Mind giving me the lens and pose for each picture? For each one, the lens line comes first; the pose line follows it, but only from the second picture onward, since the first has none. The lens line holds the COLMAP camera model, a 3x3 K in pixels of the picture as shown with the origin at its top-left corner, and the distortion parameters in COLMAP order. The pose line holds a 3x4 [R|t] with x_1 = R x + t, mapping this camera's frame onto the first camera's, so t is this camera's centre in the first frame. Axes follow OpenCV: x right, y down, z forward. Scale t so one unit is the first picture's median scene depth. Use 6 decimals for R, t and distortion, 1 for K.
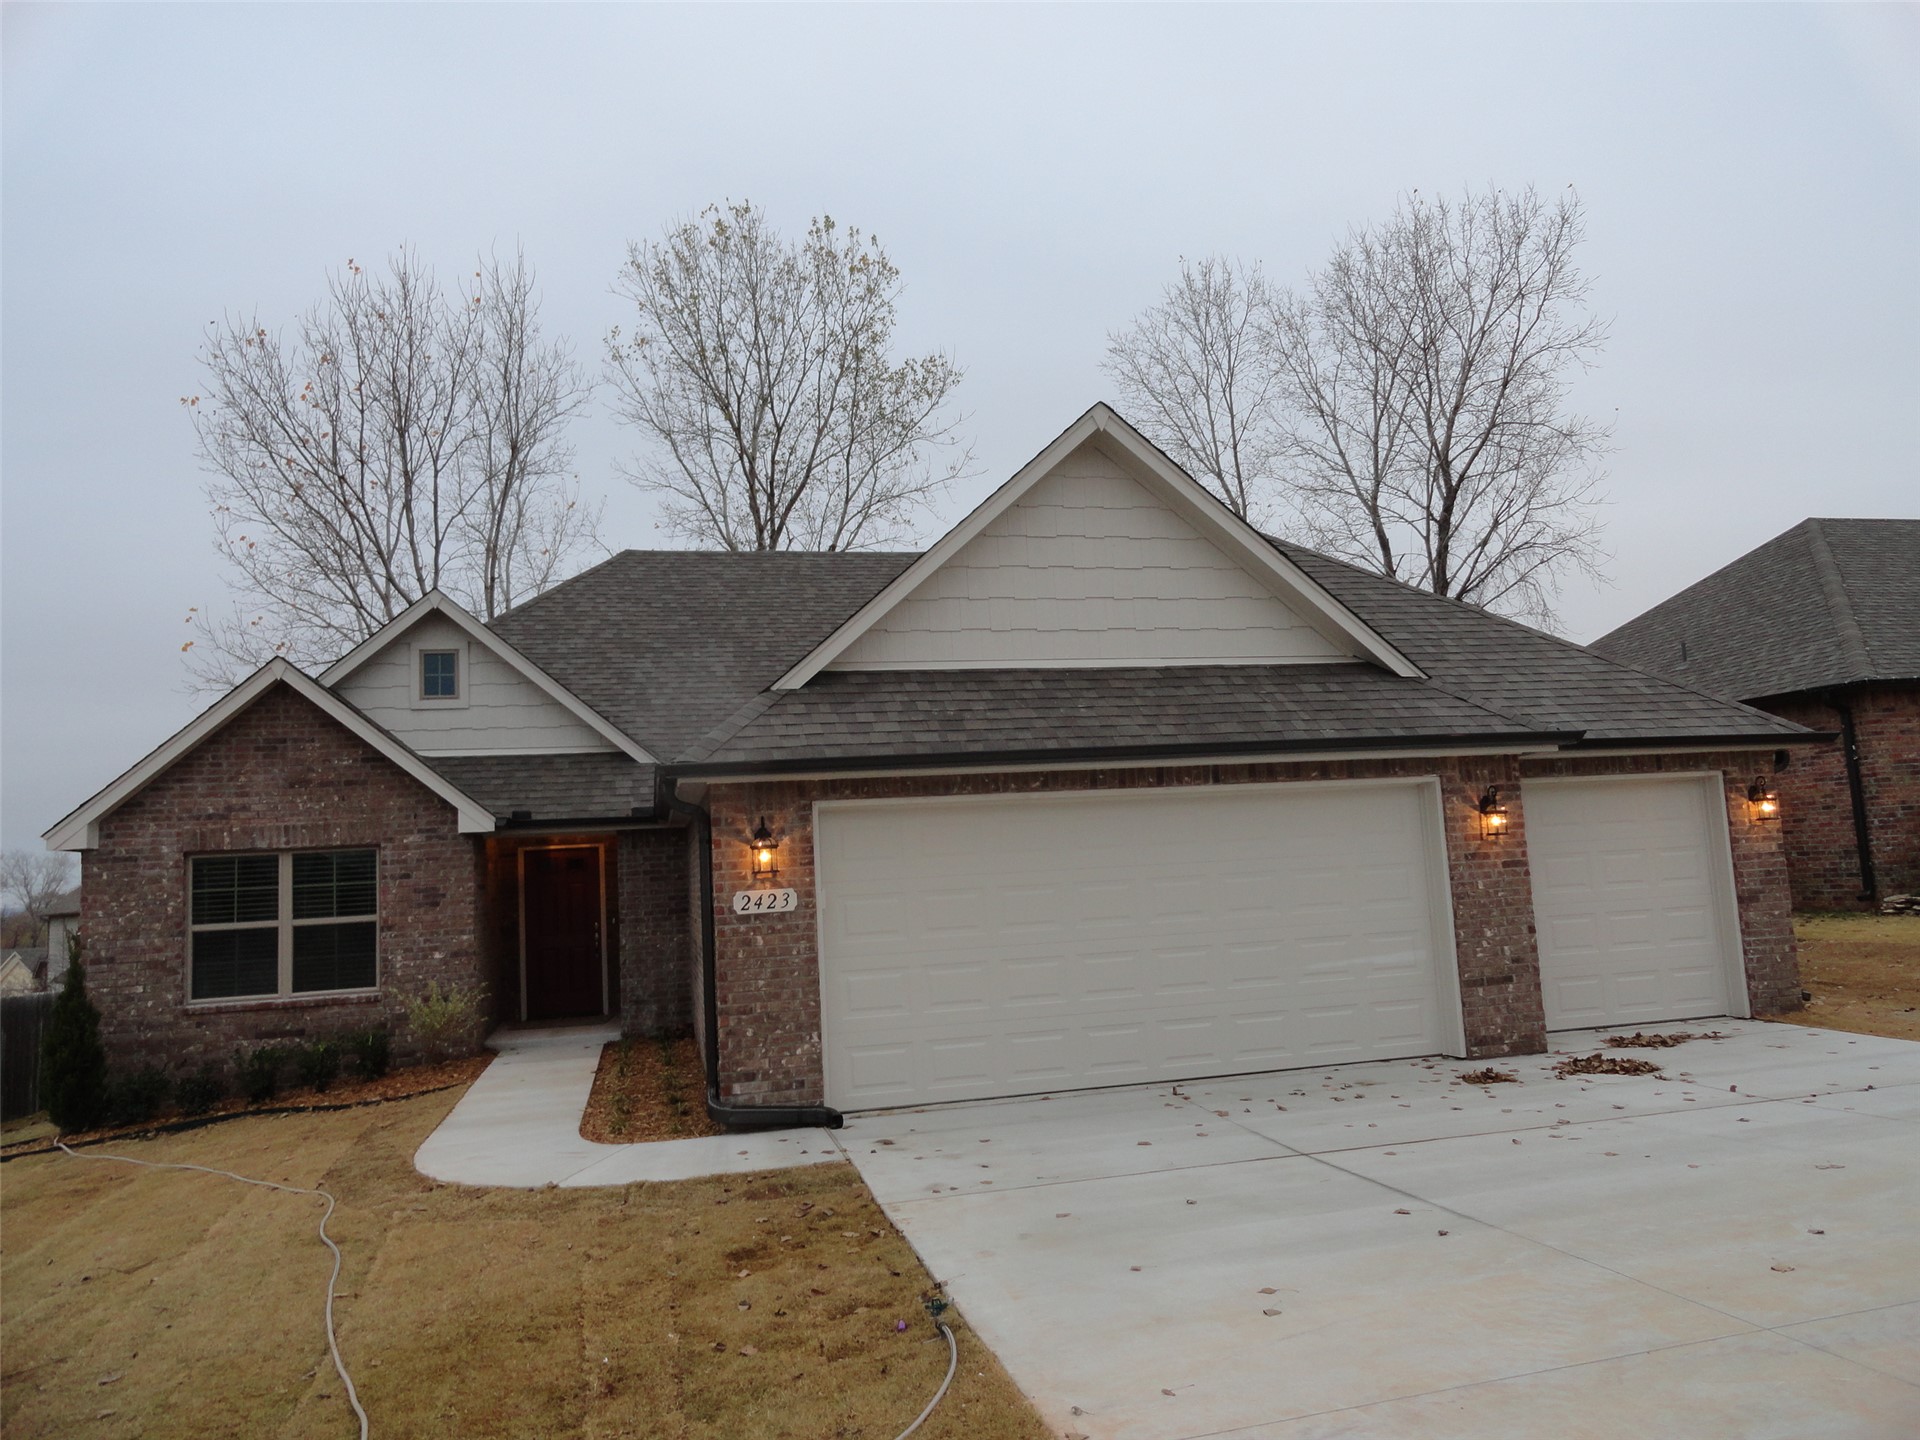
lens RADIAL K [[1327.6, 0, 965.9], [0, 1327.6, 721.3], [0, 0, 1]] dist [0.000996, -0.001319]
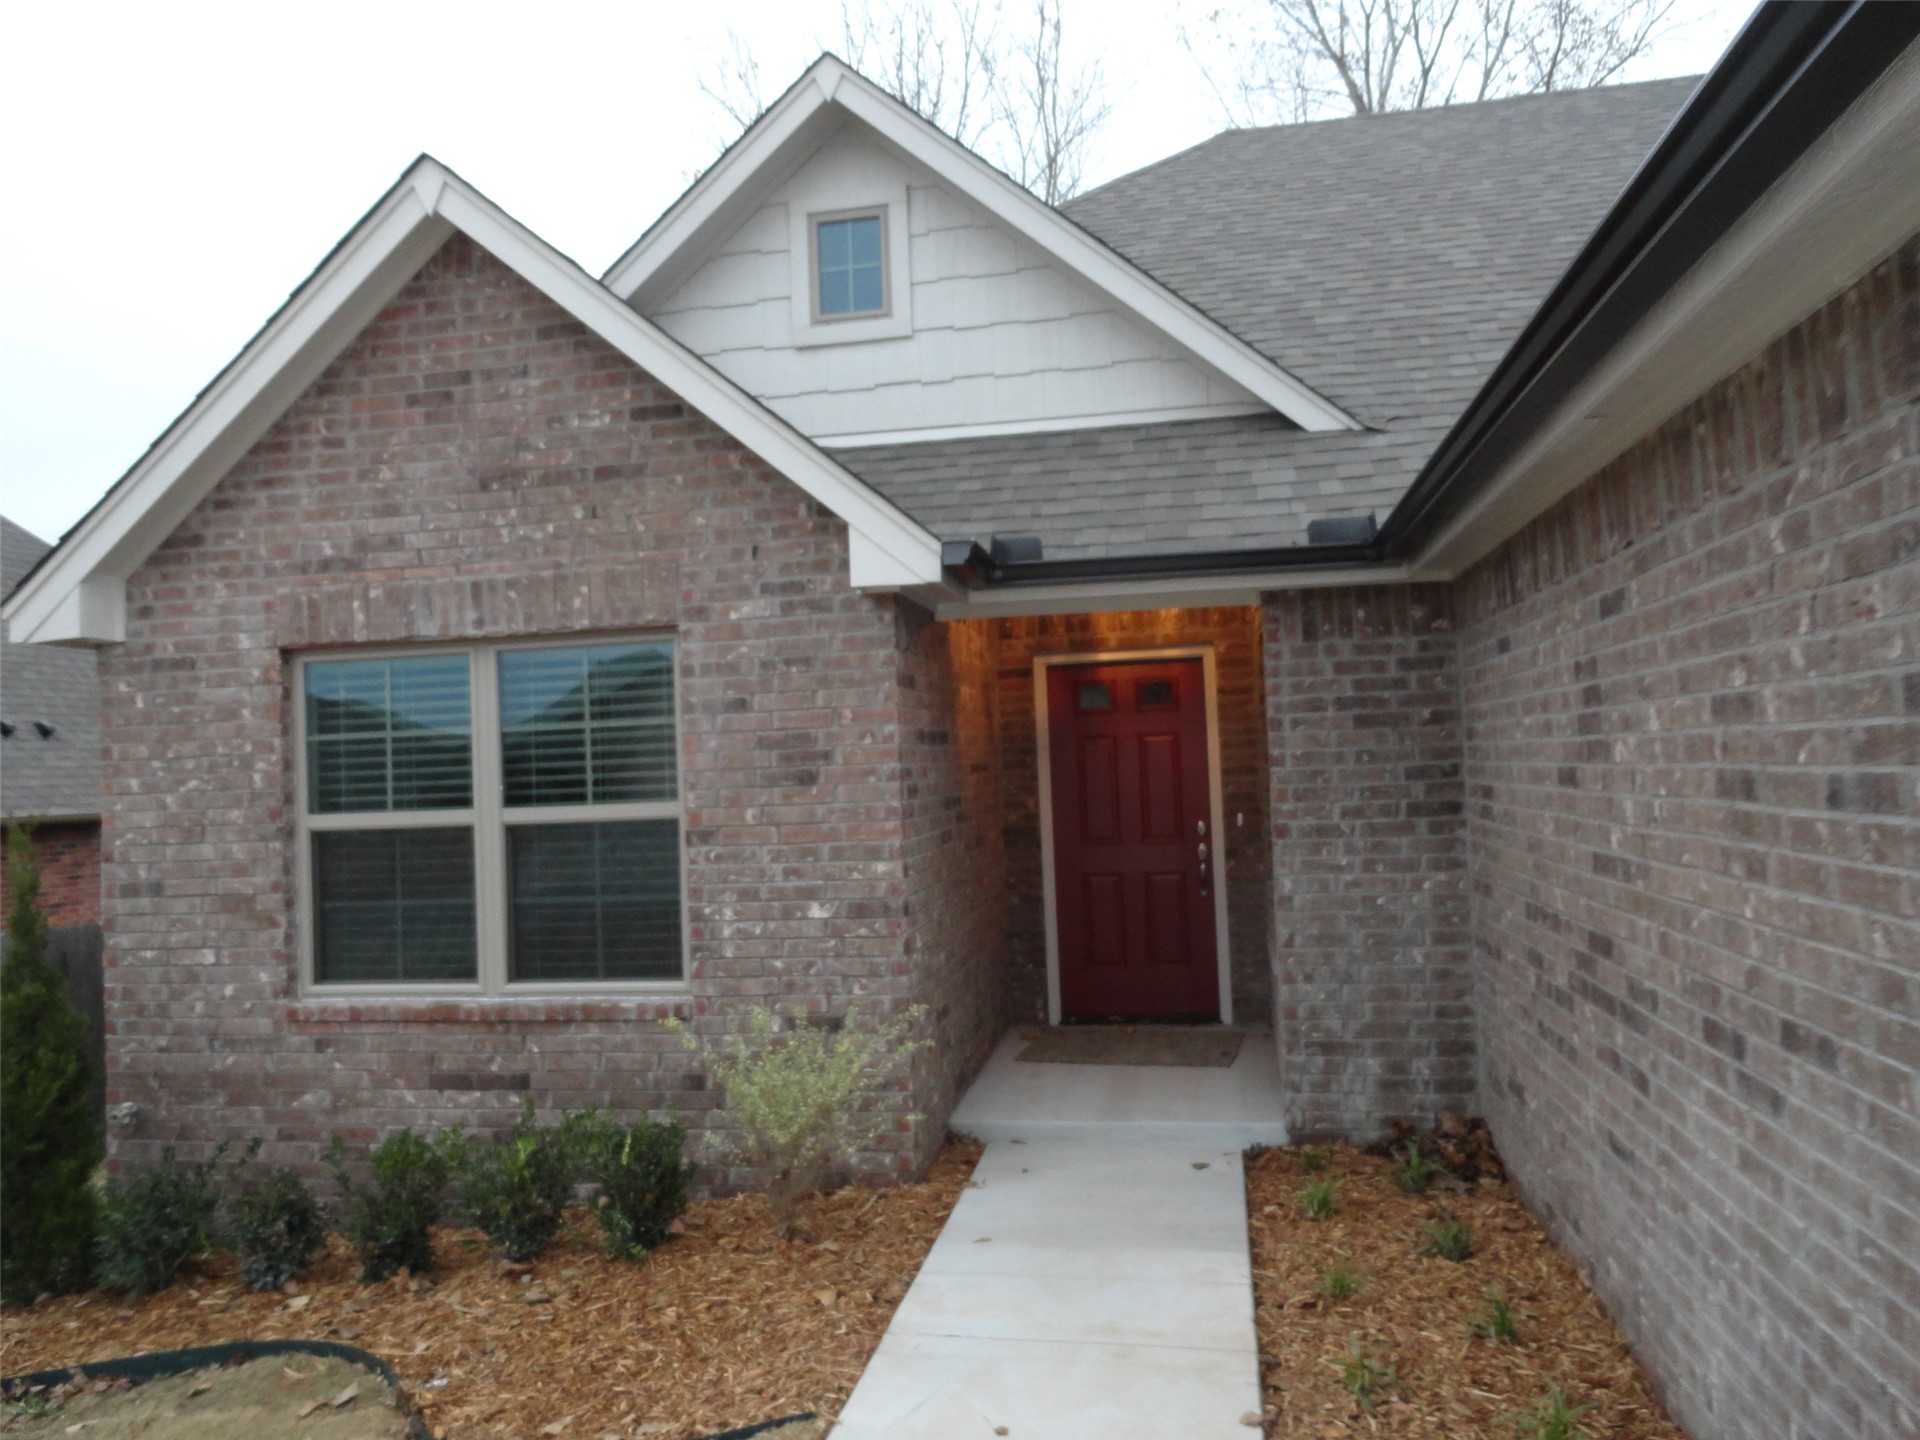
lens RADIAL K [[1327.6, 0, 965.9], [0, 1327.6, 721.3], [0, 0, 1]] dist [0.000996, -0.001319]
pose [[0.914751, 0.004271, -0.403997, -0.204686], [0.035803, 0.995153, 0.091589, 0.088459], [0.402430, -0.098245, 0.910164, 0.676335]]
